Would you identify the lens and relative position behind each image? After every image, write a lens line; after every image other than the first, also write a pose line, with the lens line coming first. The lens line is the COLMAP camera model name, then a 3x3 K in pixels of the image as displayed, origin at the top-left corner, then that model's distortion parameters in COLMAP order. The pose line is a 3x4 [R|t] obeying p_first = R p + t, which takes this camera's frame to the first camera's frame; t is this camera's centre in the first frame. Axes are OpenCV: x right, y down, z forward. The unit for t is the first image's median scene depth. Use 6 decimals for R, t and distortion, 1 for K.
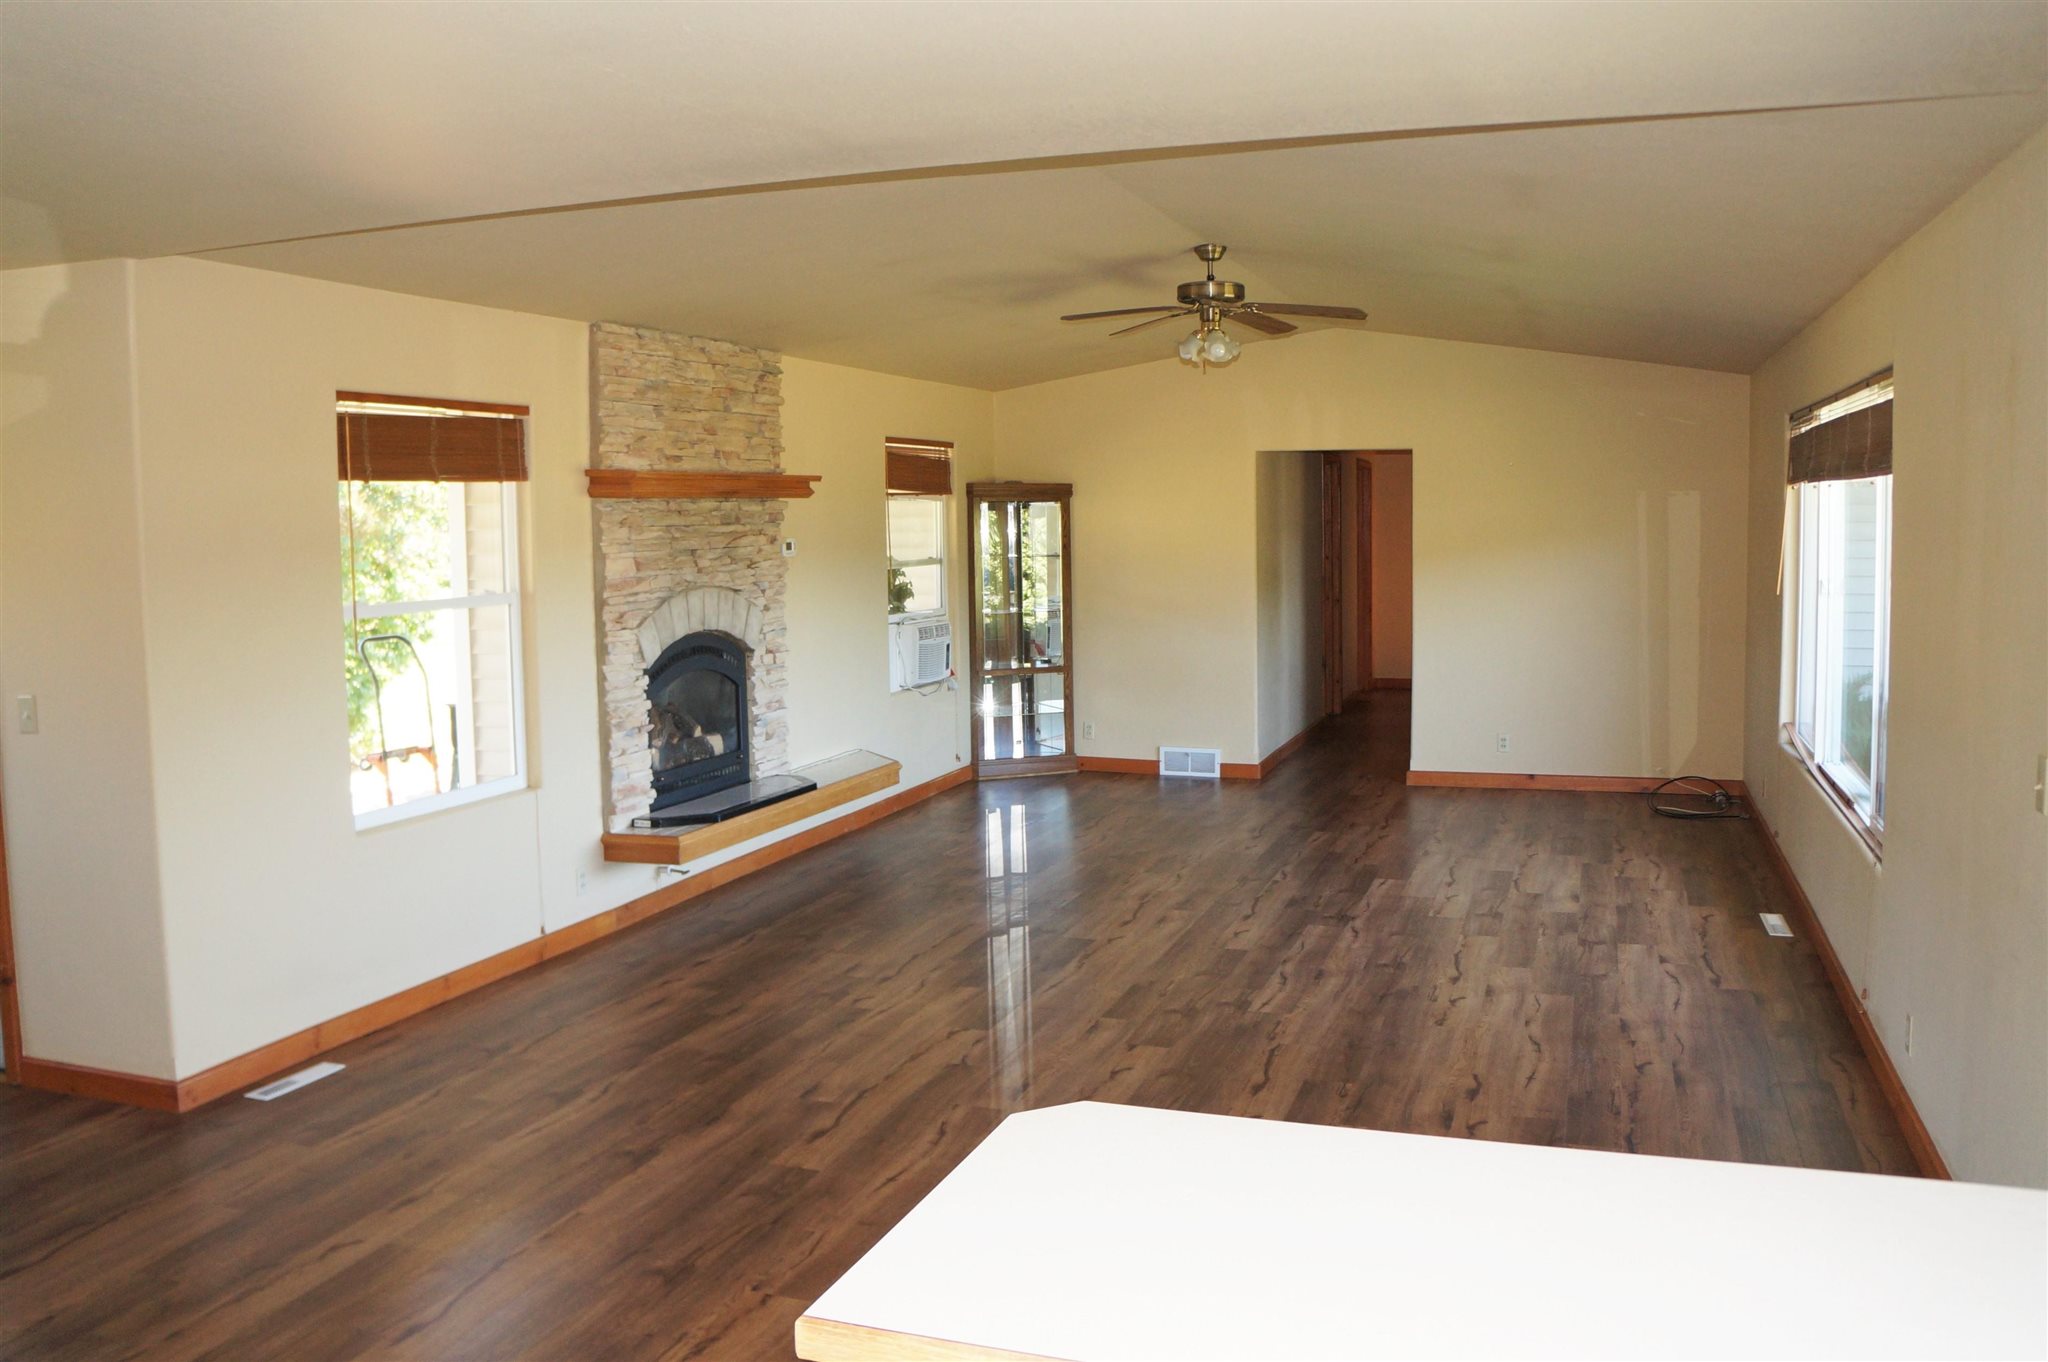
lens RADIAL K [[1669.5, 0, 1025.1], [0, 1669.5, 674.2], [0, 0, 1]] dist [-0.160030, 0.105809]
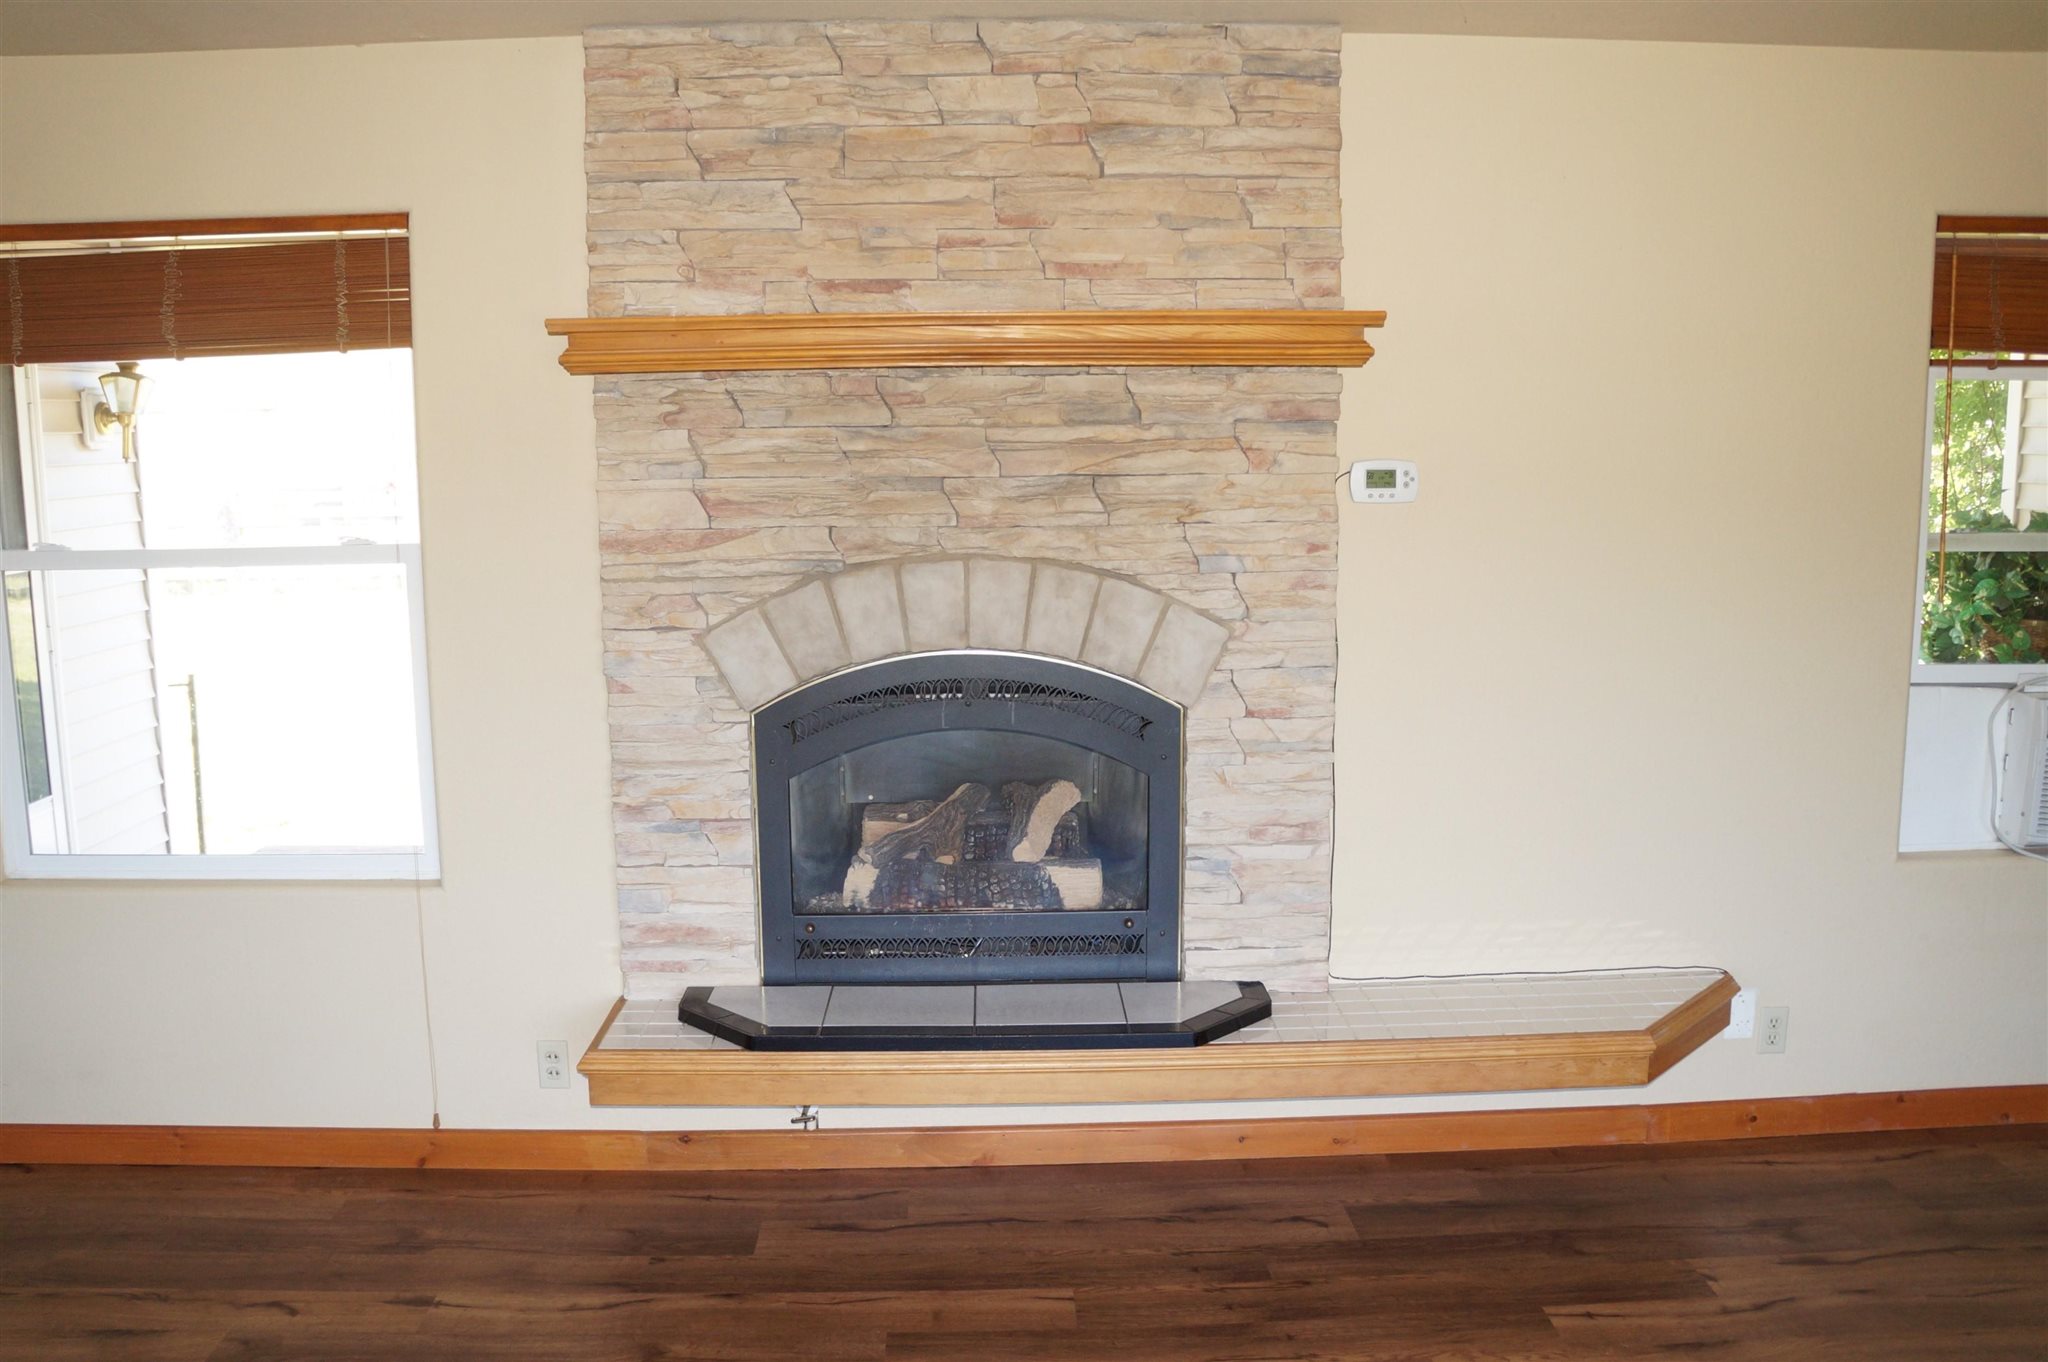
lens RADIAL K [[1669.5, 0, 1021.5], [0, 1669.5, 690.7], [0, 0, 1]] dist [-0.160030, 0.105809]
pose [[0.362208, 0.153112, -0.919436, 0.247330], [-0.089214, 0.987582, 0.129315, -0.075911], [0.927818, 0.035187, 0.371370, 0.819107]]
